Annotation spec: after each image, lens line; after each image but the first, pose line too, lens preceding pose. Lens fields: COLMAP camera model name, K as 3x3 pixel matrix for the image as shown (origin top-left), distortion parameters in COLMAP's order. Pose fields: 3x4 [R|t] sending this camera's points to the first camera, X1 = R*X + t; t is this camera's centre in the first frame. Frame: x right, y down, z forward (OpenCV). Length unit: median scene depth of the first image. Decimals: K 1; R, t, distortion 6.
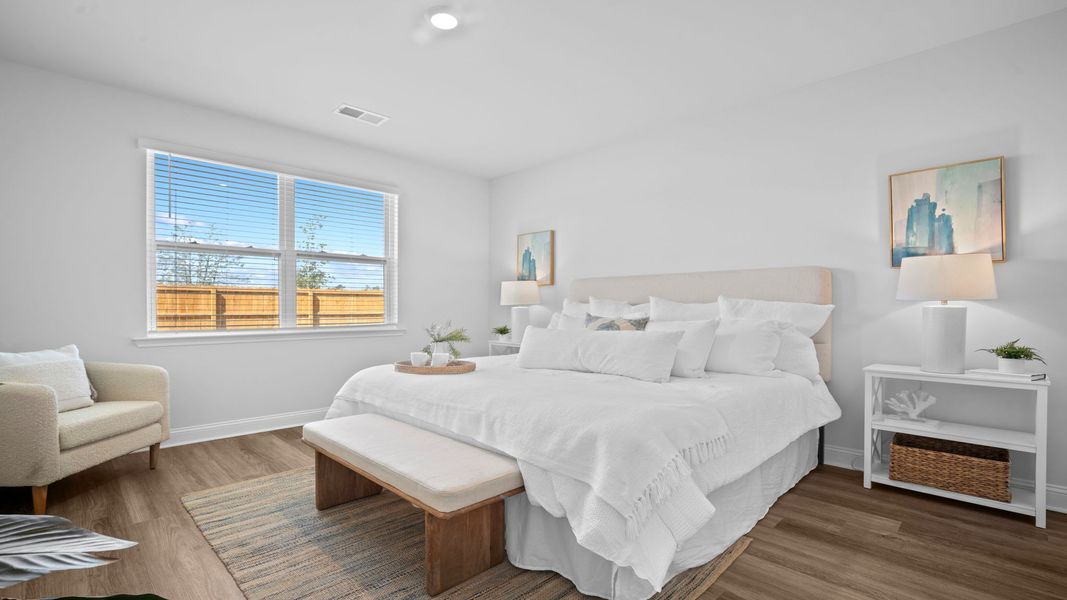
lens RADIAL K [[476.2, 0, 532.4], [0, 476.2, 313.2], [0, 0, 1]] dist [-0.002072, -0.000188]
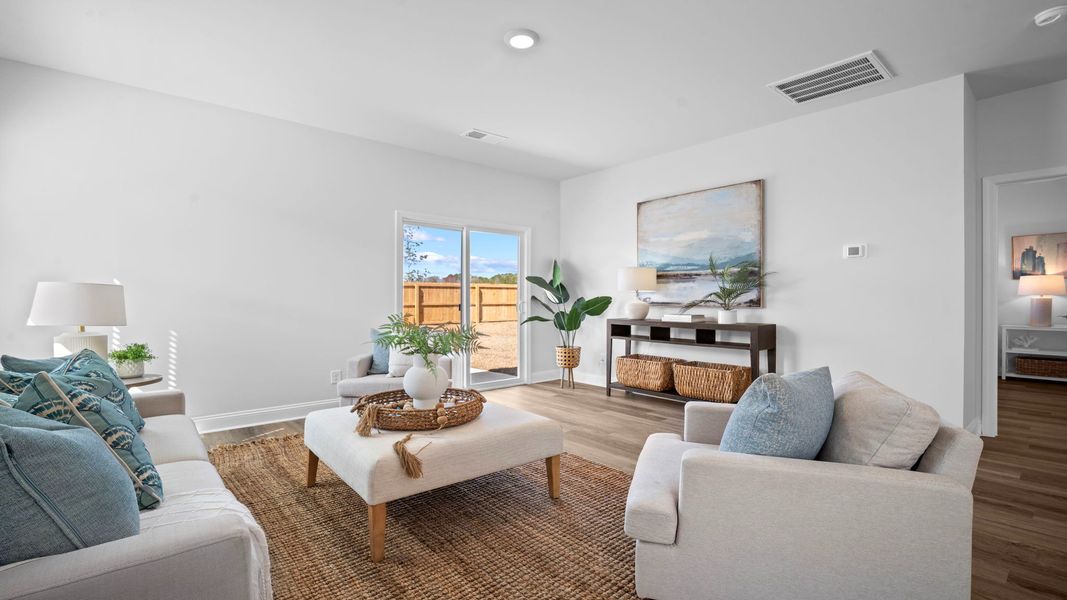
lens RADIAL K [[471.4, 0, 529.8], [0, 471.4, 303.0], [0, 0, 1]] dist [-0.003149, -0.000196]
pose [[0.997775, 0.000319, -0.066666, -1.335069], [-0.000529, 0.999995, -0.003137, 0.018051], [0.066665, 0.003165, 0.997770, -1.315070]]
